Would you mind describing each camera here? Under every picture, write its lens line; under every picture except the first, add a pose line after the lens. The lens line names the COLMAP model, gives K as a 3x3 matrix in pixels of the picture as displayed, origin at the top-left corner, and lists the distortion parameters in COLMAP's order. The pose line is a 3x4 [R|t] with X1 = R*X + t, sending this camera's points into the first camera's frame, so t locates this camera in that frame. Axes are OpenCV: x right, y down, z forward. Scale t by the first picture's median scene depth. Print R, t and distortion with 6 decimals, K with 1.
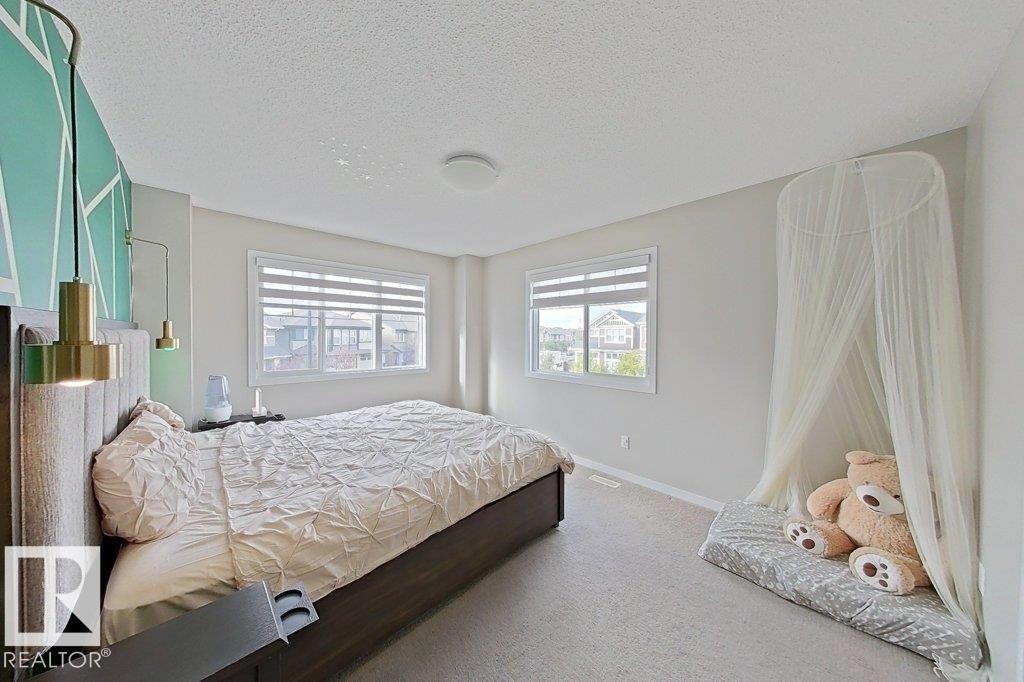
lens RADIAL K [[332.0, 0, 511.6], [0, 332.0, 337.2], [0, 0, 1]] dist [-0.002082, -0.000245]
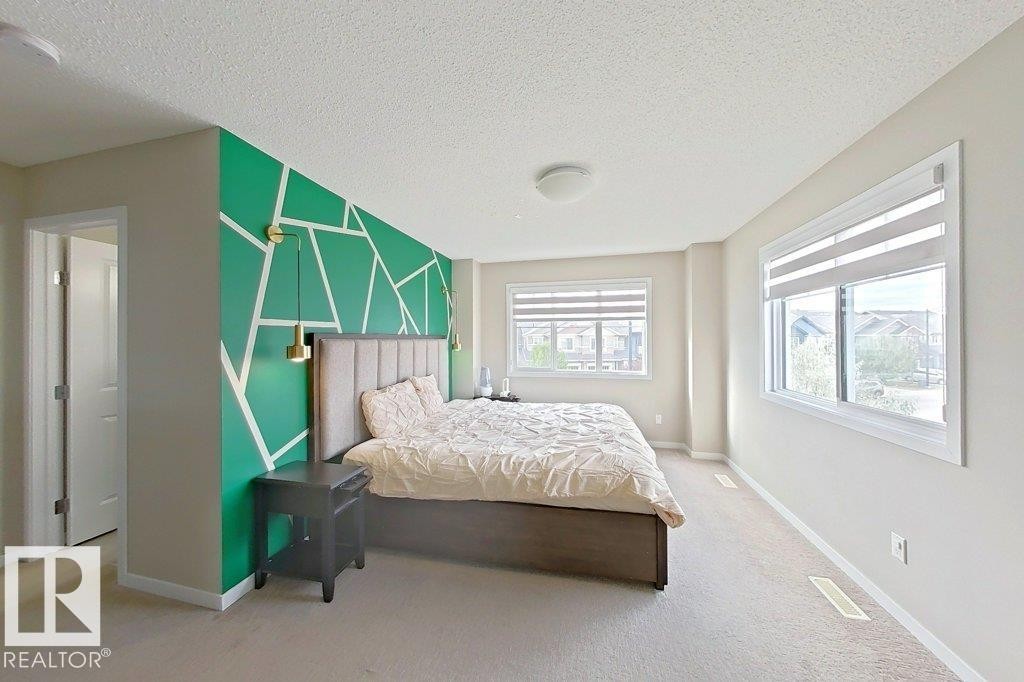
lens RADIAL K [[332.0, 0, 511.7], [0, 332.0, 337.0], [0, 0, 1]] dist [-0.002082, -0.000245]
pose [[0.531446, -0.017804, -0.846905, 0.530571], [0.003455, 0.999816, -0.018850, 0.001186], [0.847085, 0.007092, 0.531410, 0.259980]]
